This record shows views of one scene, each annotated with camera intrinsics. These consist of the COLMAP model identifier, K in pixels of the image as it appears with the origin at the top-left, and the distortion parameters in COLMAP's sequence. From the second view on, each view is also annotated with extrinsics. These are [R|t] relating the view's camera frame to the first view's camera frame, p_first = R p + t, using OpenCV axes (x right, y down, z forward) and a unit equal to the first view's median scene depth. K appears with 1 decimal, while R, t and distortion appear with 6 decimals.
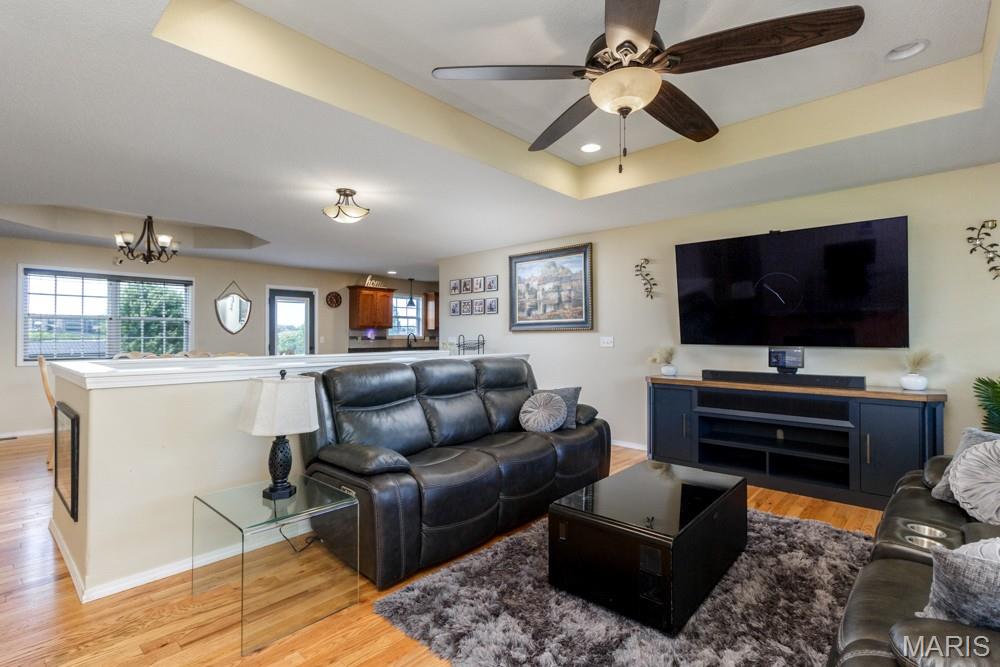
lens RADIAL K [[473.7, 0, 500.6], [0, 473.7, 336.0], [0, 0, 1]] dist [0.000618, 0.000517]
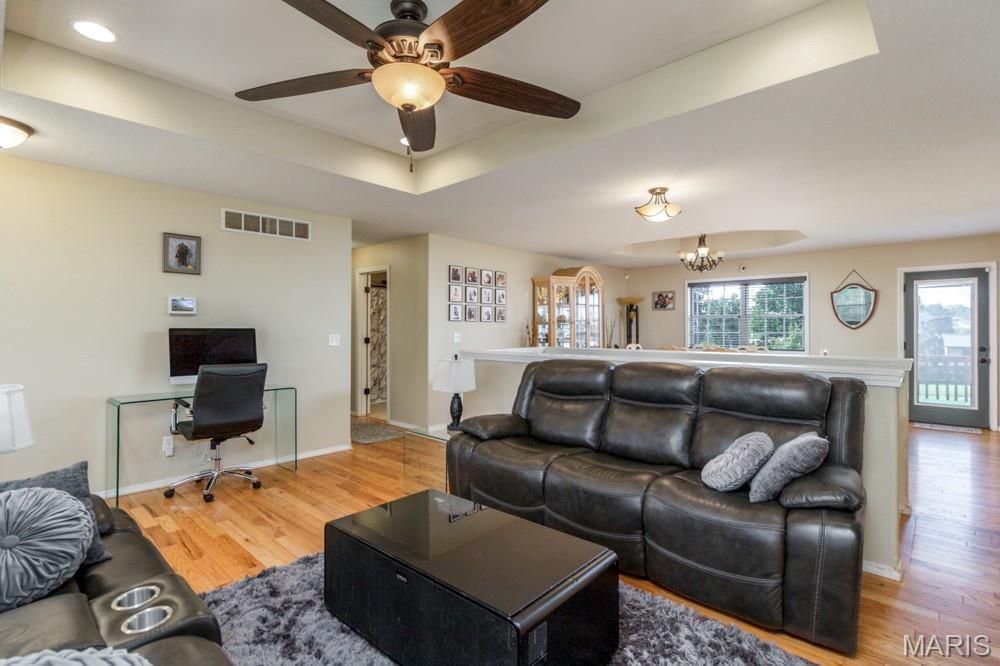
lens RADIAL K [[473.7, 0, 500.6], [0, 473.7, 335.5], [0, 0, 1]] dist [0.000618, 0.000517]
pose [[-0.012889, 0.015605, -0.999795, 0.365726], [-0.000321, 0.999878, 0.015610, -0.005732], [0.999917, 0.000523, -0.012883, 0.362823]]
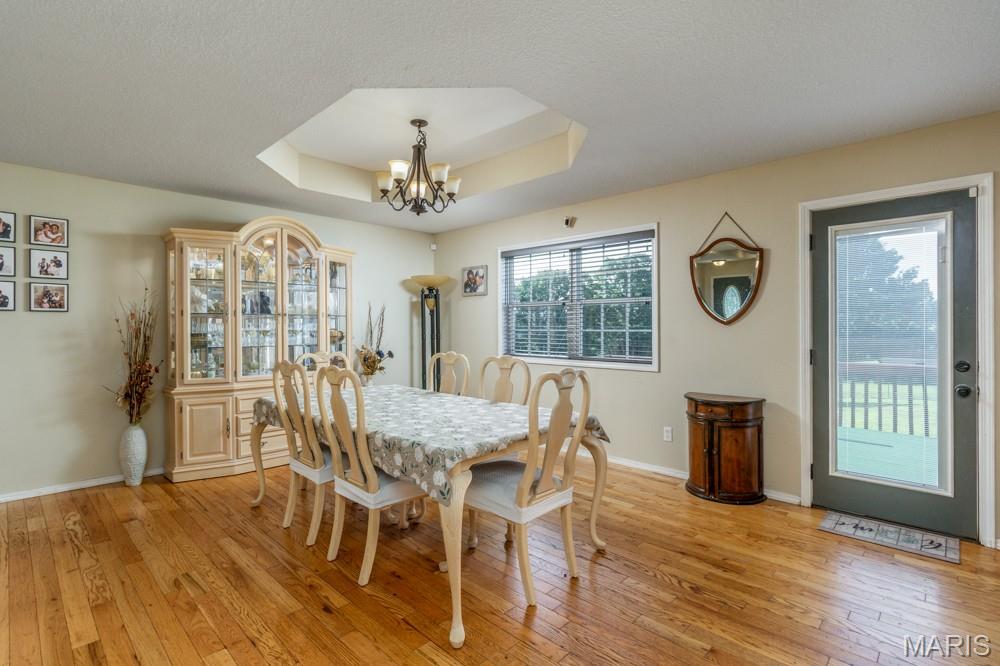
lens RADIAL K [[463.8, 0, 500.0], [0, 463.8, 333.0], [0, 0, 1]] dist [-0.003028, -0.000285]
pose [[-0.014620, 0.017962, -0.999732, -0.096024], [0.002675, 0.999836, 0.017925, -0.003583], [0.999890, -0.002412, -0.014665, 0.826680]]
